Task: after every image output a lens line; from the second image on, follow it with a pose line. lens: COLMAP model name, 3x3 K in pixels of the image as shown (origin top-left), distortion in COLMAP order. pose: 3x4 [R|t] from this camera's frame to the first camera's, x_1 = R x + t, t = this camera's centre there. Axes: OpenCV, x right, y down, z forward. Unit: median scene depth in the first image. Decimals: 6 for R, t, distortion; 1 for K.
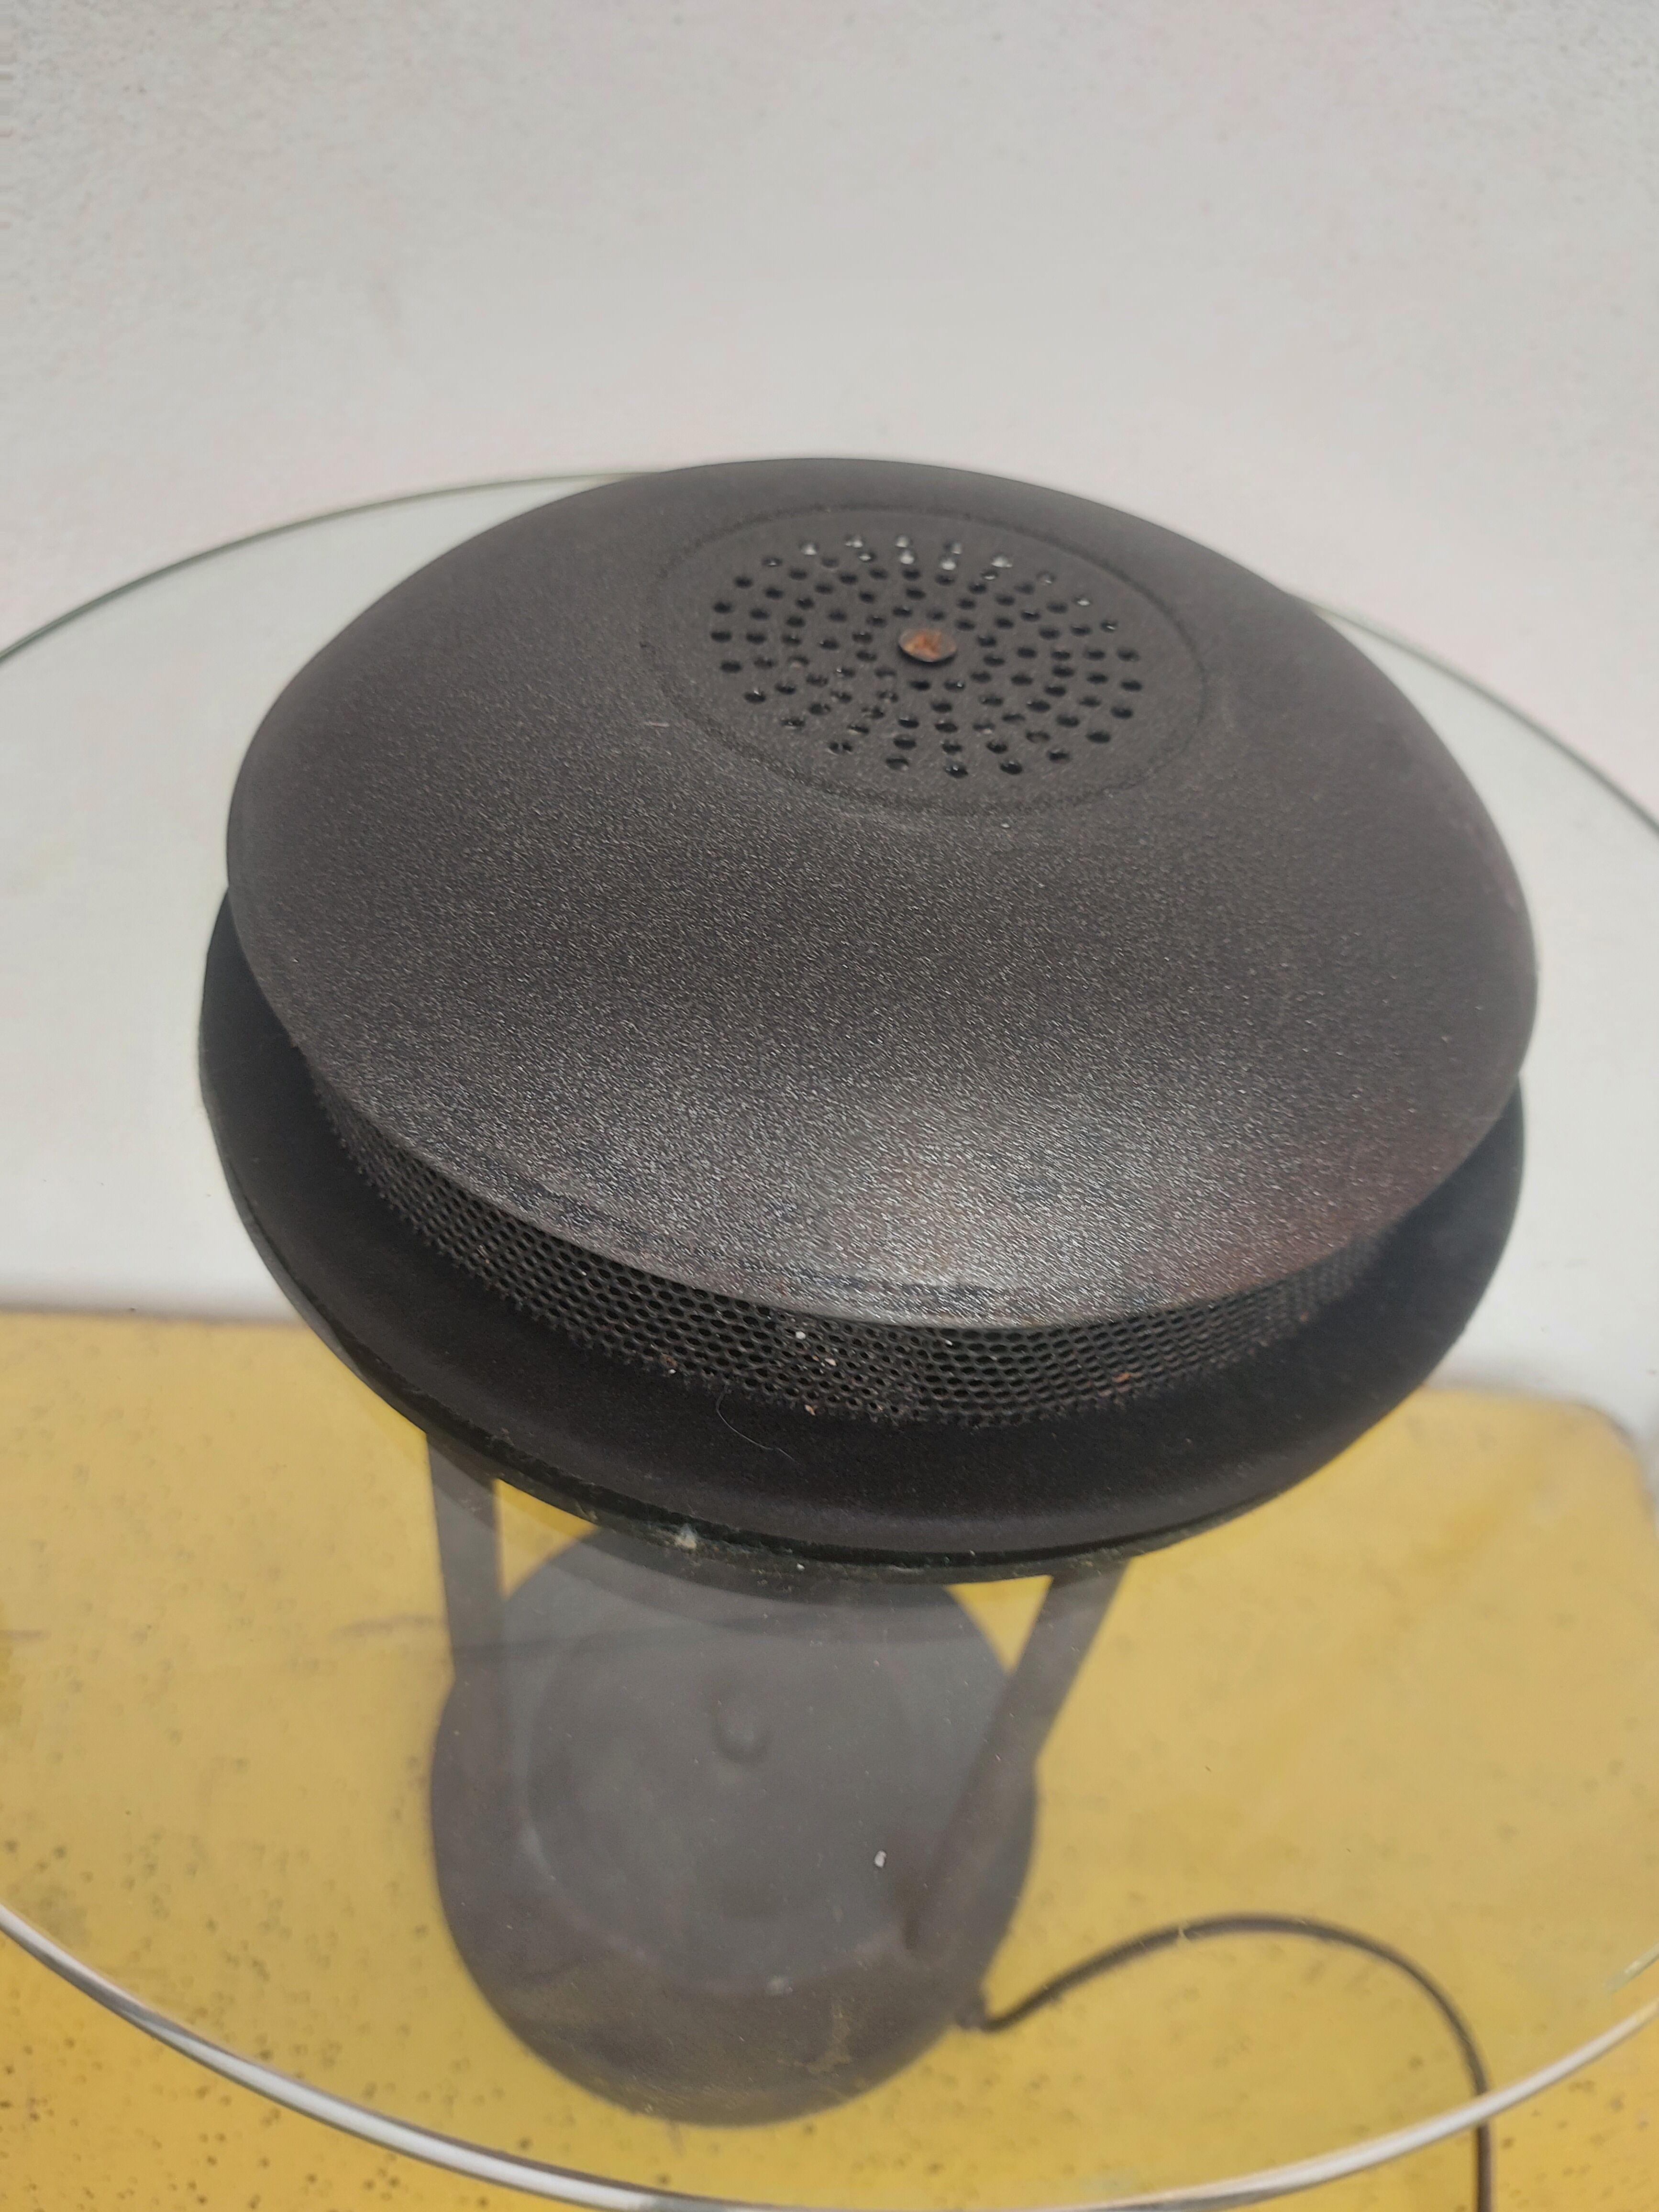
lens RADIAL K [[1723.1, 0, 875.1], [0, 1723.1, 1070.6], [0, 0, 1]] dist [0.015868, -0.054203]
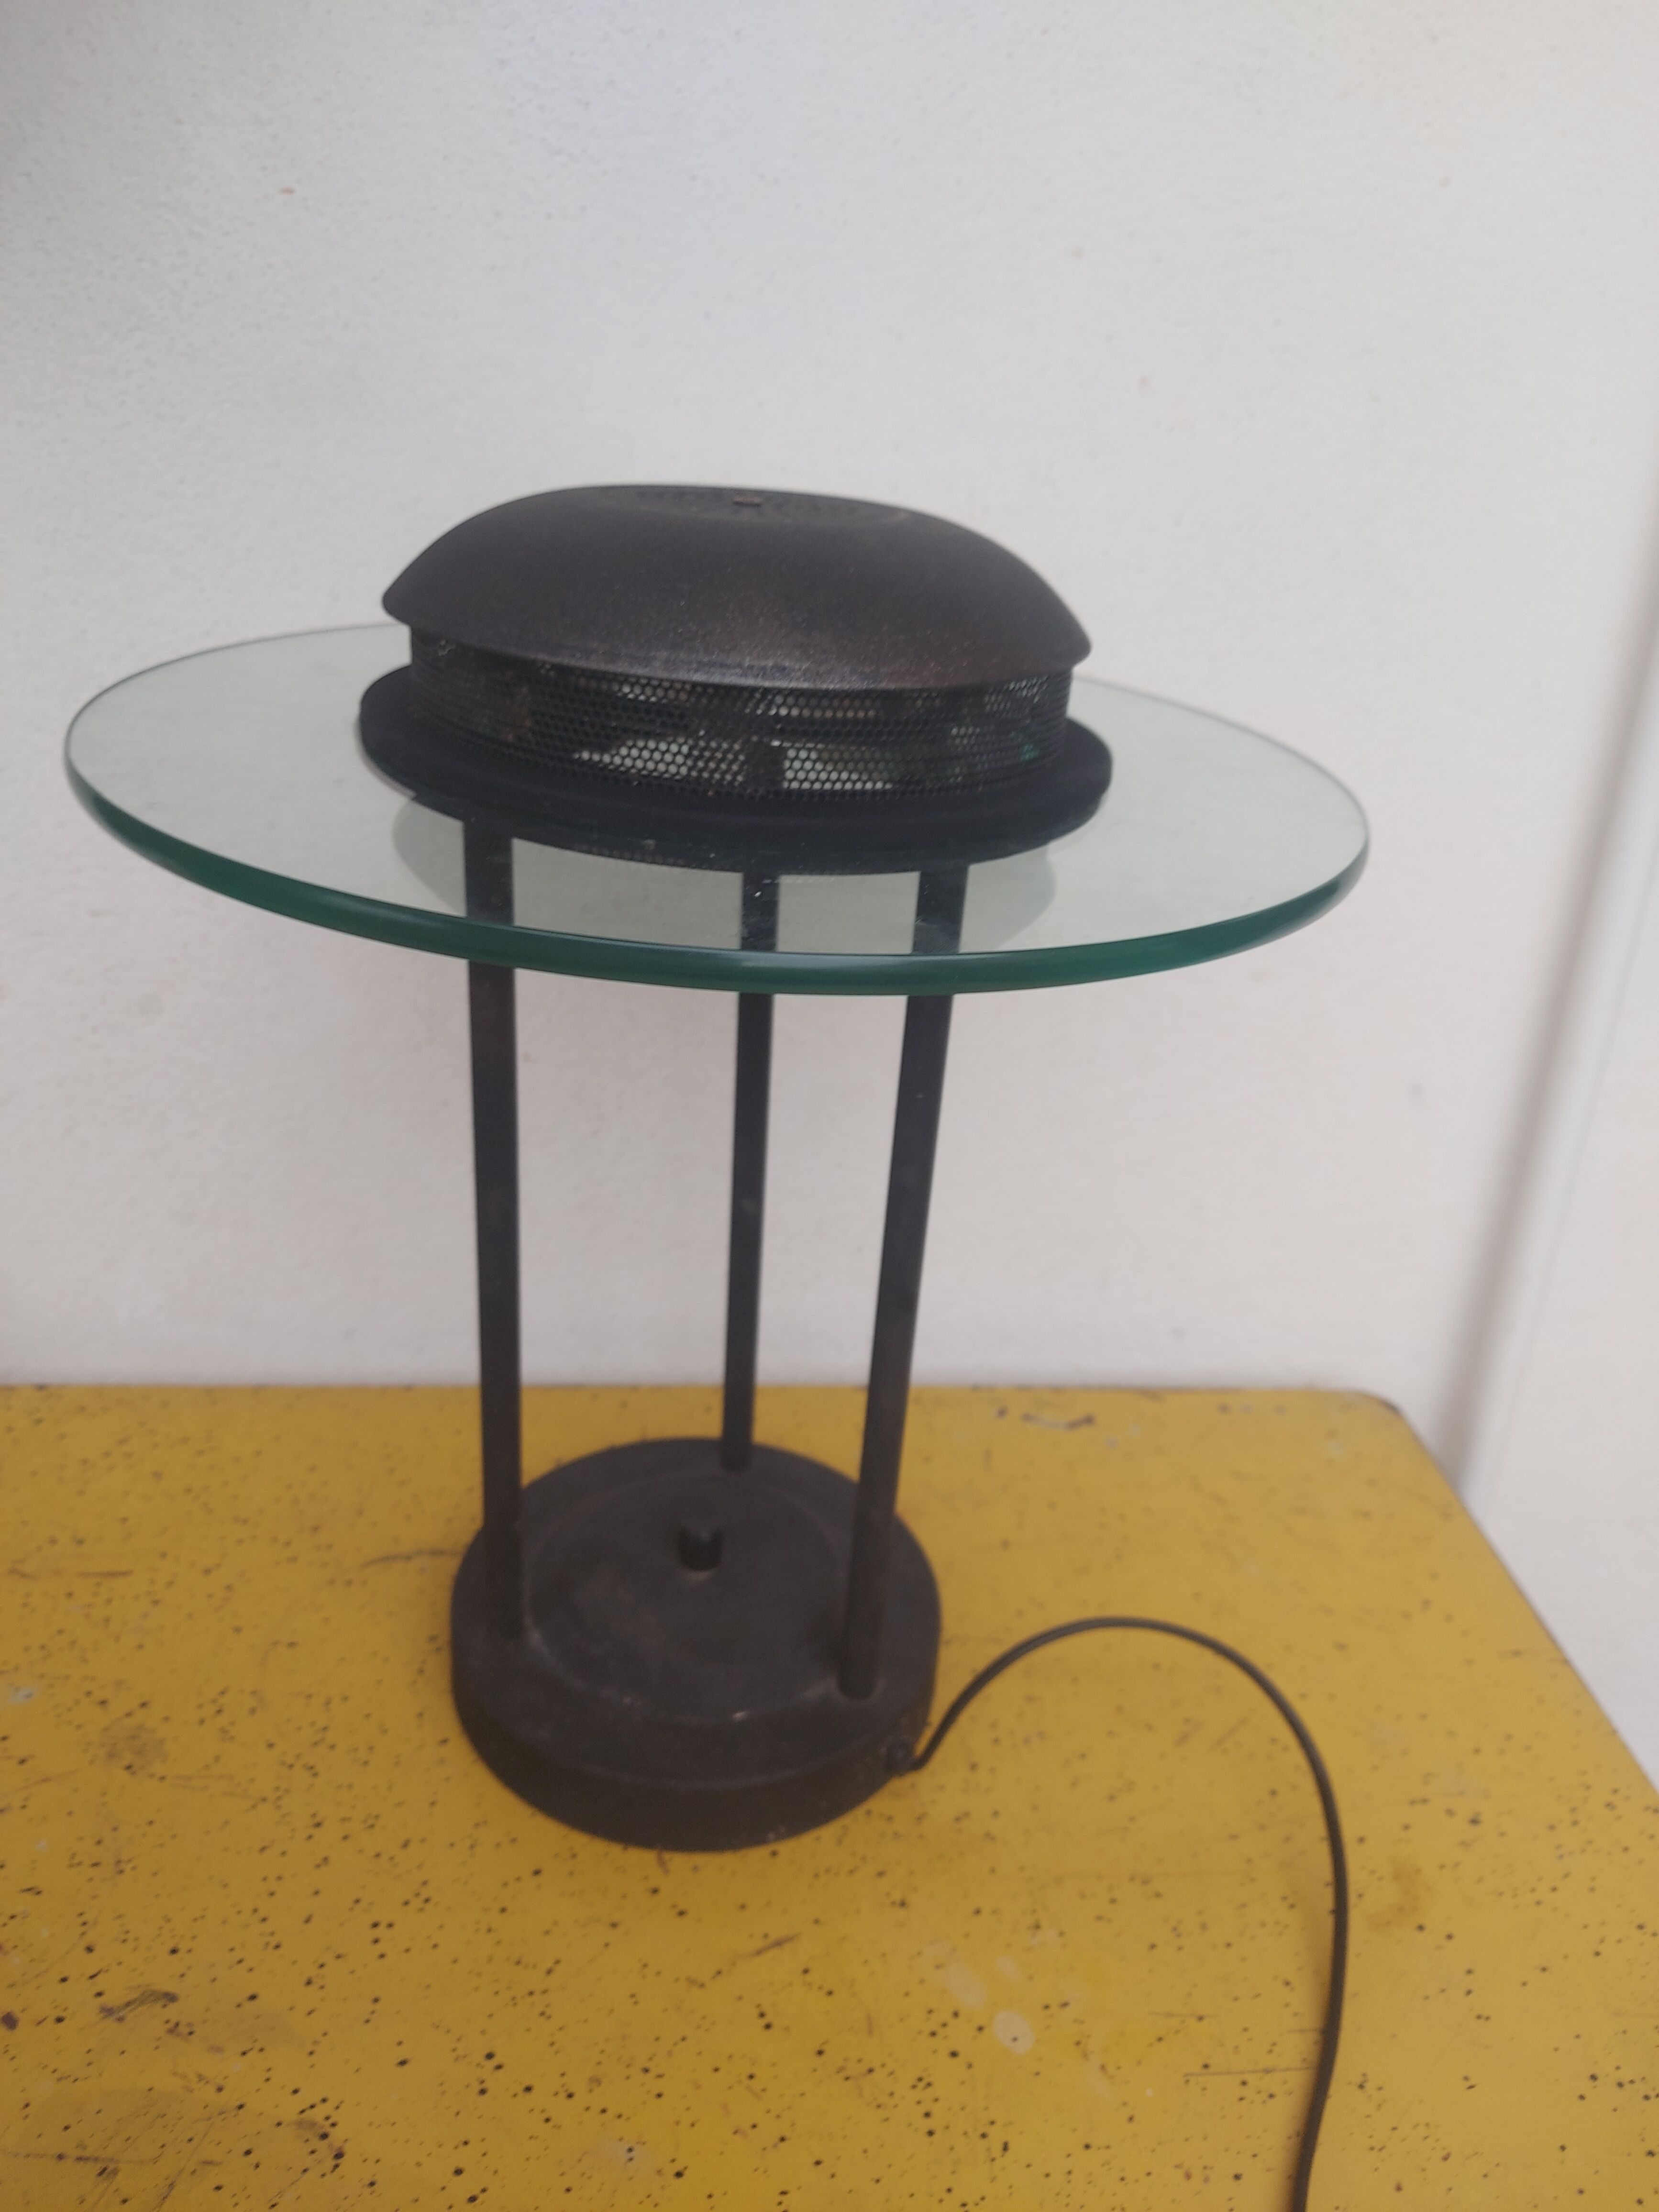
lens RADIAL K [[1627.9, 0, 848.1], [0, 1627.9, 1079.9], [0, 0, 1]] dist [0.015916, -0.025810]
pose [[0.995710, -0.080191, 0.046171, 0.003804], [0.091216, 0.934493, -0.344097, 0.501662], [-0.015553, 0.346833, 0.937798, -0.250492]]
